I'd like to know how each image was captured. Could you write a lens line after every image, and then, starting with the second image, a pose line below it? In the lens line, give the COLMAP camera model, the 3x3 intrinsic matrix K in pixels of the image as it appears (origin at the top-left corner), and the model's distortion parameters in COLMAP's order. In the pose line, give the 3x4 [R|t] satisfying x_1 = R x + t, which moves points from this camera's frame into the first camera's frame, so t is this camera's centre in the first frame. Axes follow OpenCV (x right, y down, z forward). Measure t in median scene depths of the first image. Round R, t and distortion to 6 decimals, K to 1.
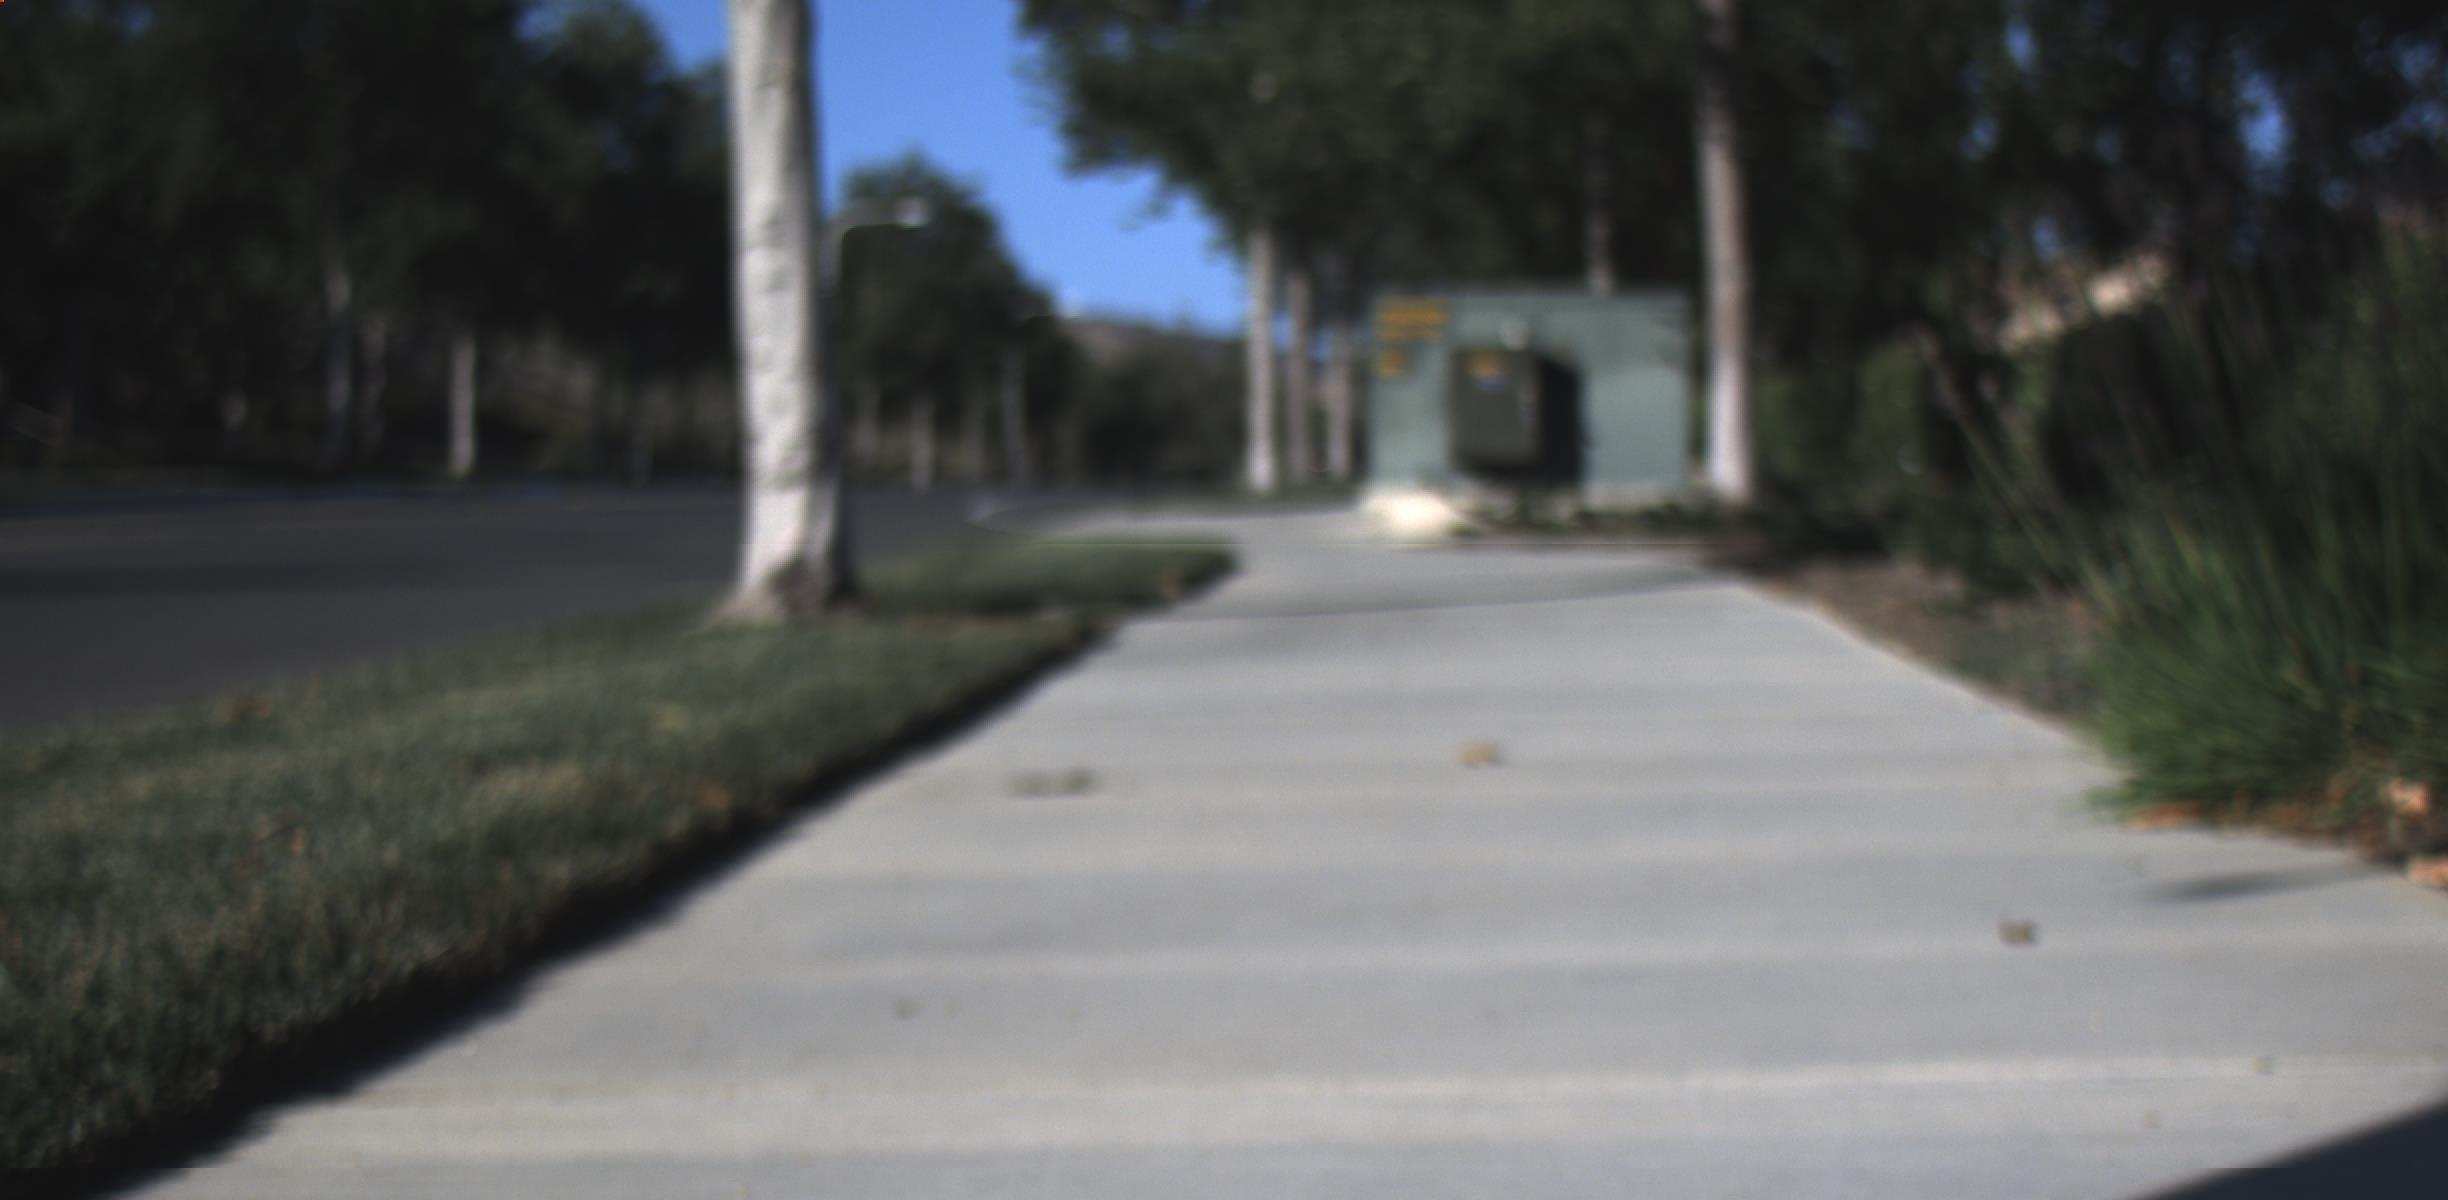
lens RADIAL K [[5500.5, 0, 1224.0], [0, 5500.5, 600.0], [0, 0, 1]] dist [0.023670, 2.142559]
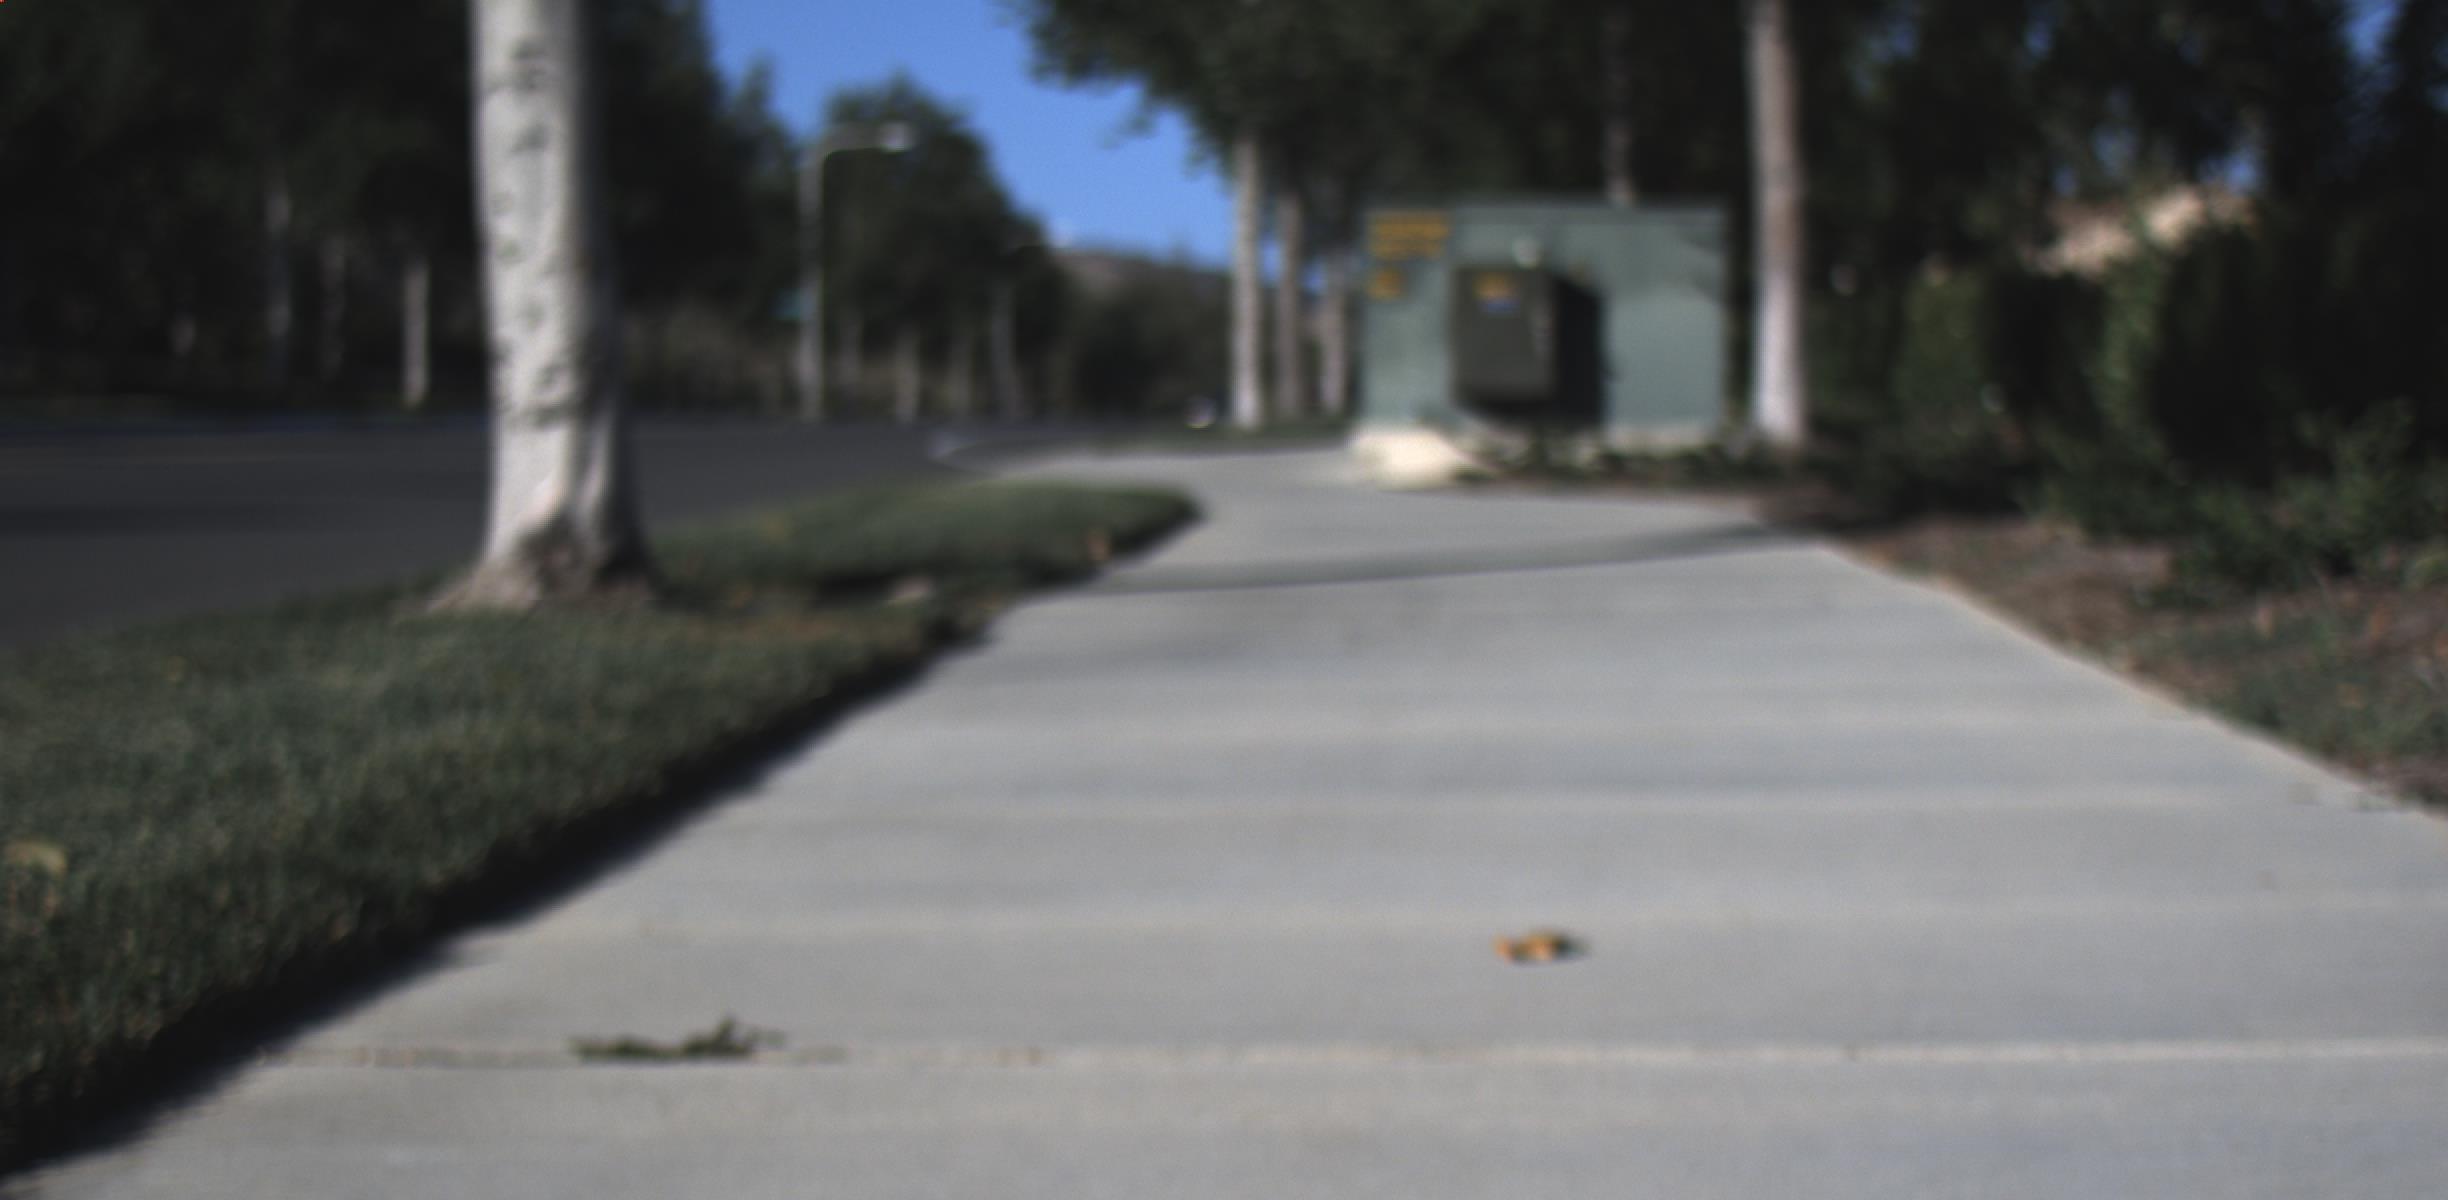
lens RADIAL K [[5500.5, 0, 1224.0], [0, 5500.5, 600.0], [0, 0, 1]] dist [0.023670, 2.142559]
pose [[0.999981, 0.006044, 0.000754, 0.003412], [-0.006053, 0.999912, 0.011838, -0.002291], [-0.000683, -0.011843, 0.999930, 0.101016]]
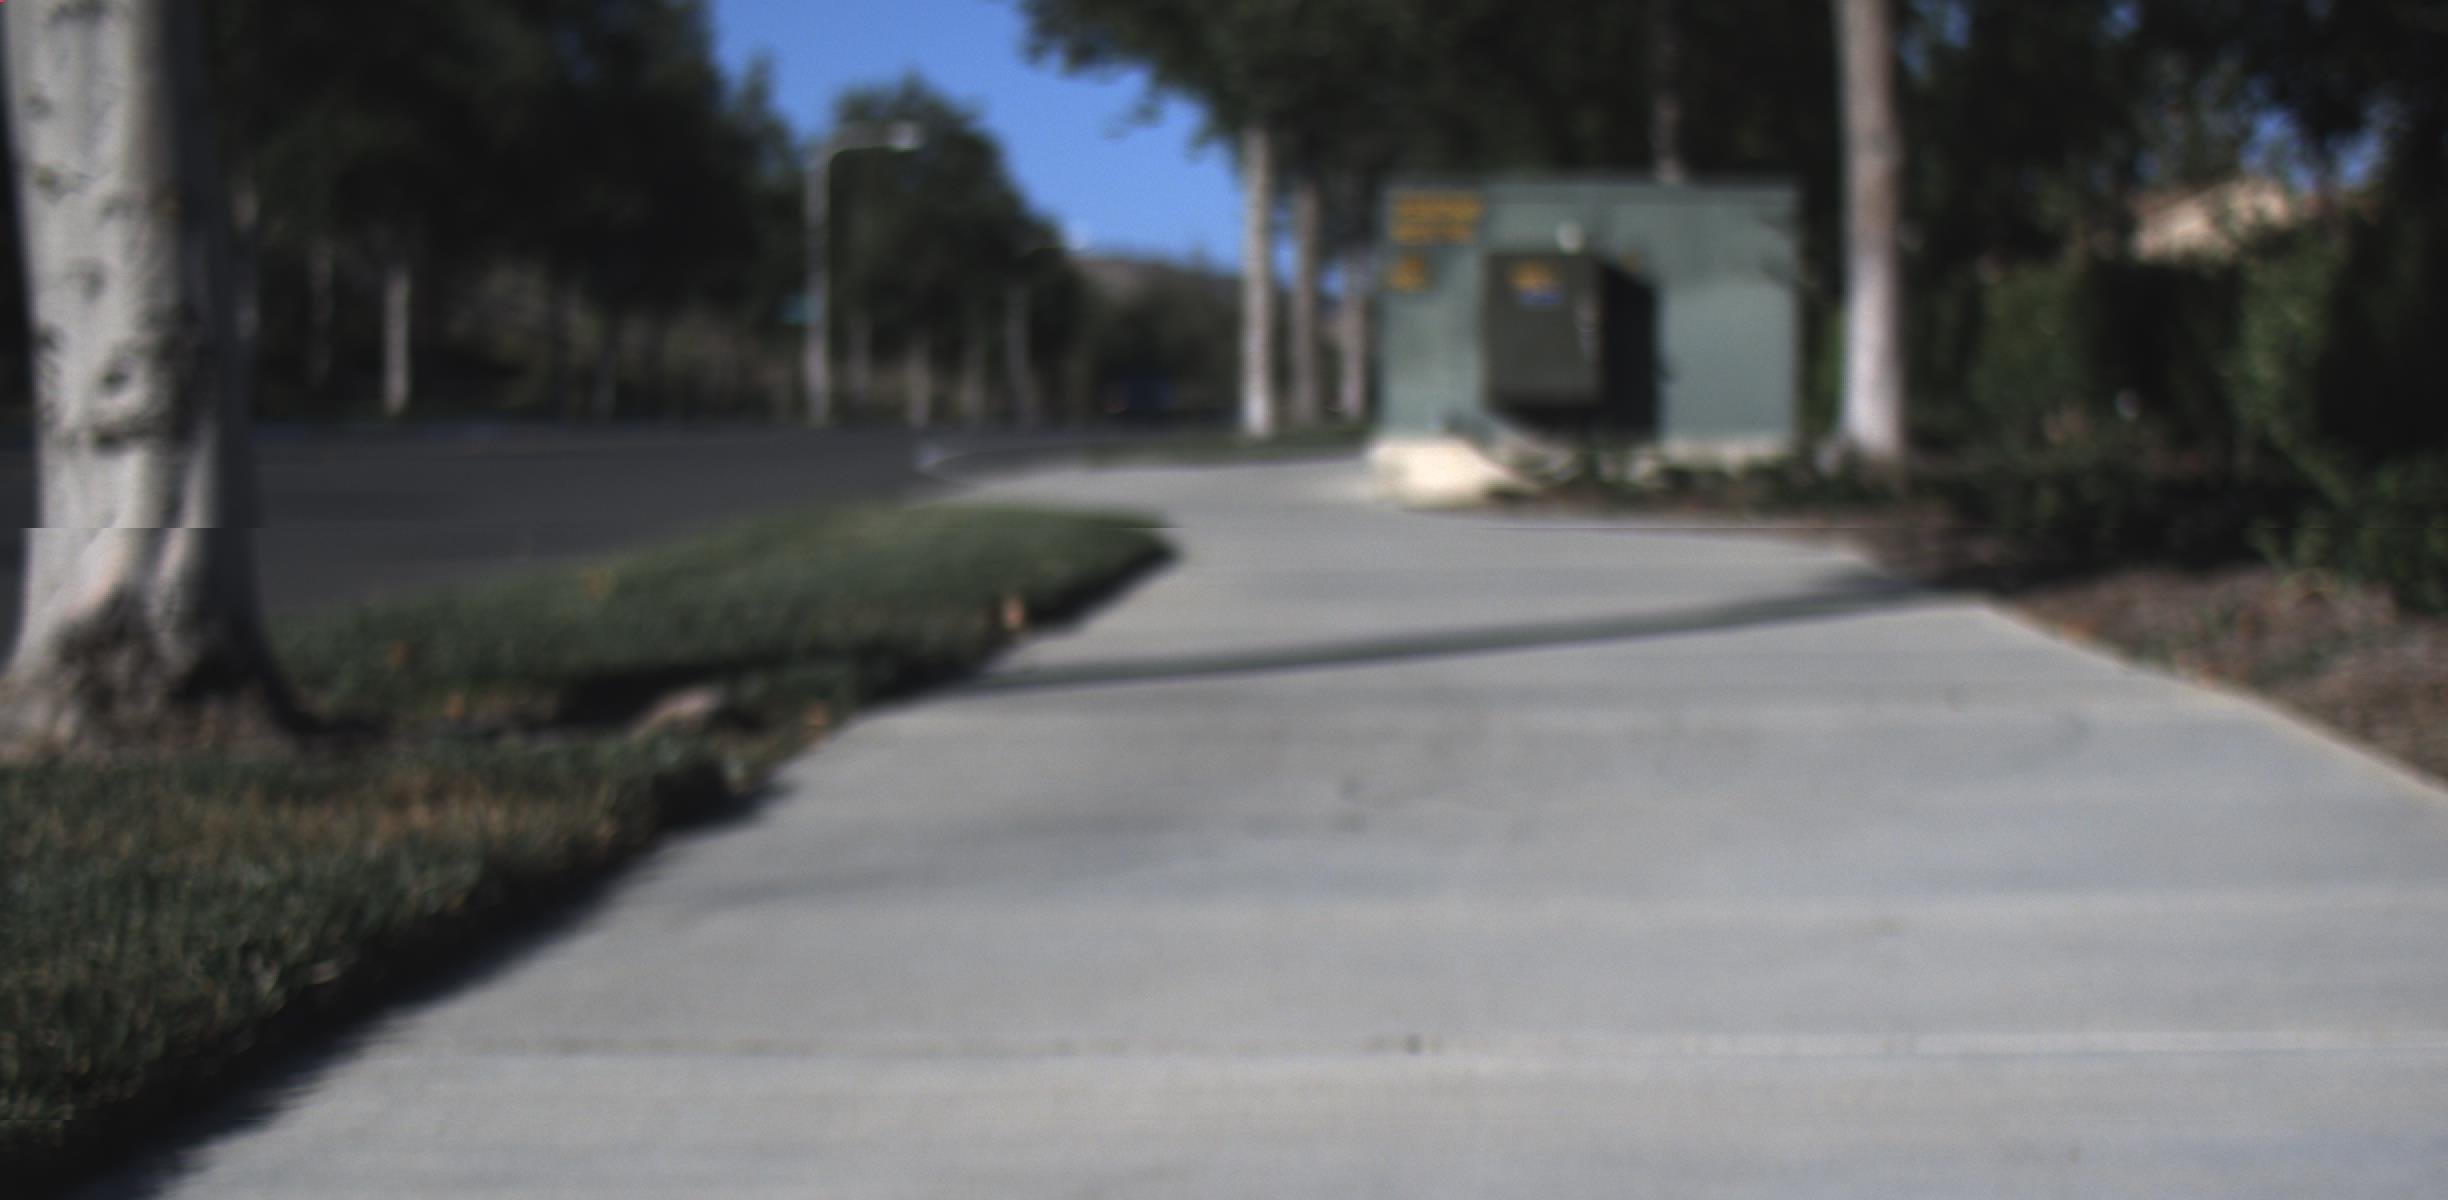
lens RADIAL K [[5500.5, 0, 1224.0], [0, 5500.5, 600.0], [0, 0, 1]] dist [0.023670, 2.142559]
pose [[0.999984, 0.004522, -0.003352, 0.006217], [-0.004485, 0.999930, 0.010946, -0.004803], [0.003402, -0.010931, 0.999934, 0.194522]]
